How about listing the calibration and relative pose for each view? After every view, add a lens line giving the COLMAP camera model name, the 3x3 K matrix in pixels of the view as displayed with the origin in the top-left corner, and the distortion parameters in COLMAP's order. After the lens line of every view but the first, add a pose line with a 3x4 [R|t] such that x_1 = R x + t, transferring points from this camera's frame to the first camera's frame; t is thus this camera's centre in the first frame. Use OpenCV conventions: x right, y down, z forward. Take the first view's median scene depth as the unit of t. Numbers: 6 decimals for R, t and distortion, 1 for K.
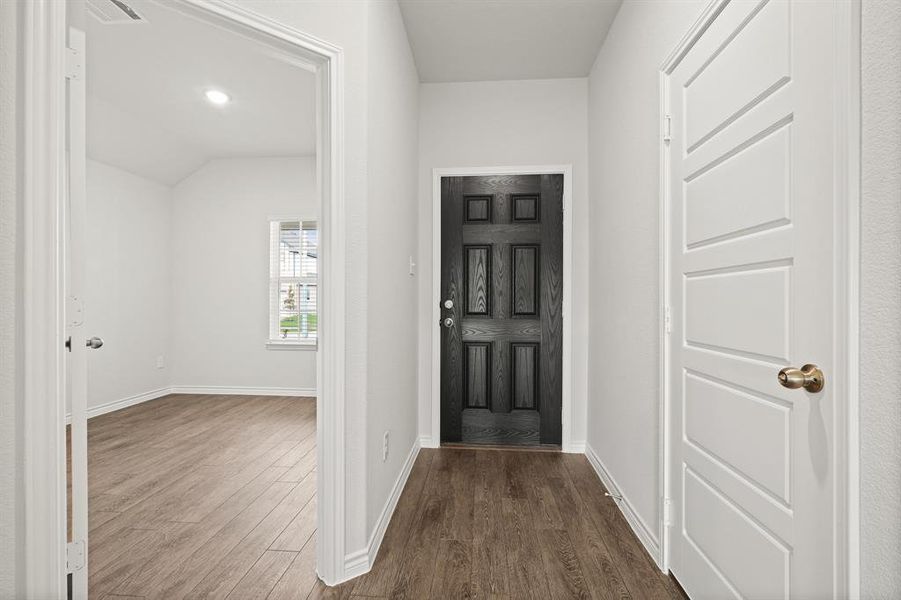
lens RADIAL K [[417.6, 0, 448.8], [0, 417.6, 299.8], [0, 0, 1]] dist [-0.018878, 0.002789]
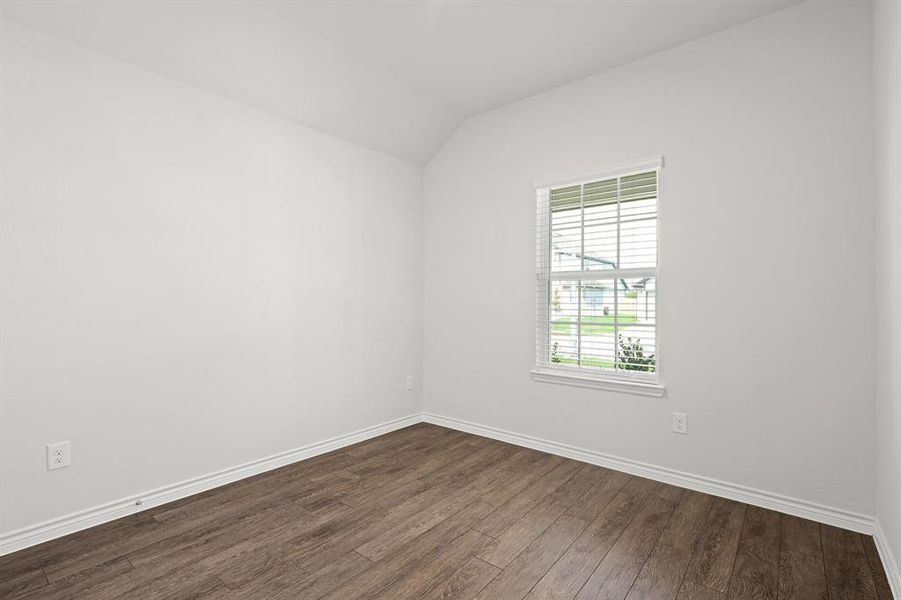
lens RADIAL K [[417.6, 0, 450.2], [0, 417.6, 299.6], [0, 0, 1]] dist [-0.018878, 0.002789]
pose [[0.818933, -0.005115, -0.573866, -0.191982], [0.005685, 0.999984, -0.000801, -0.014169], [0.573860, -0.002606, 0.818949, 0.449071]]
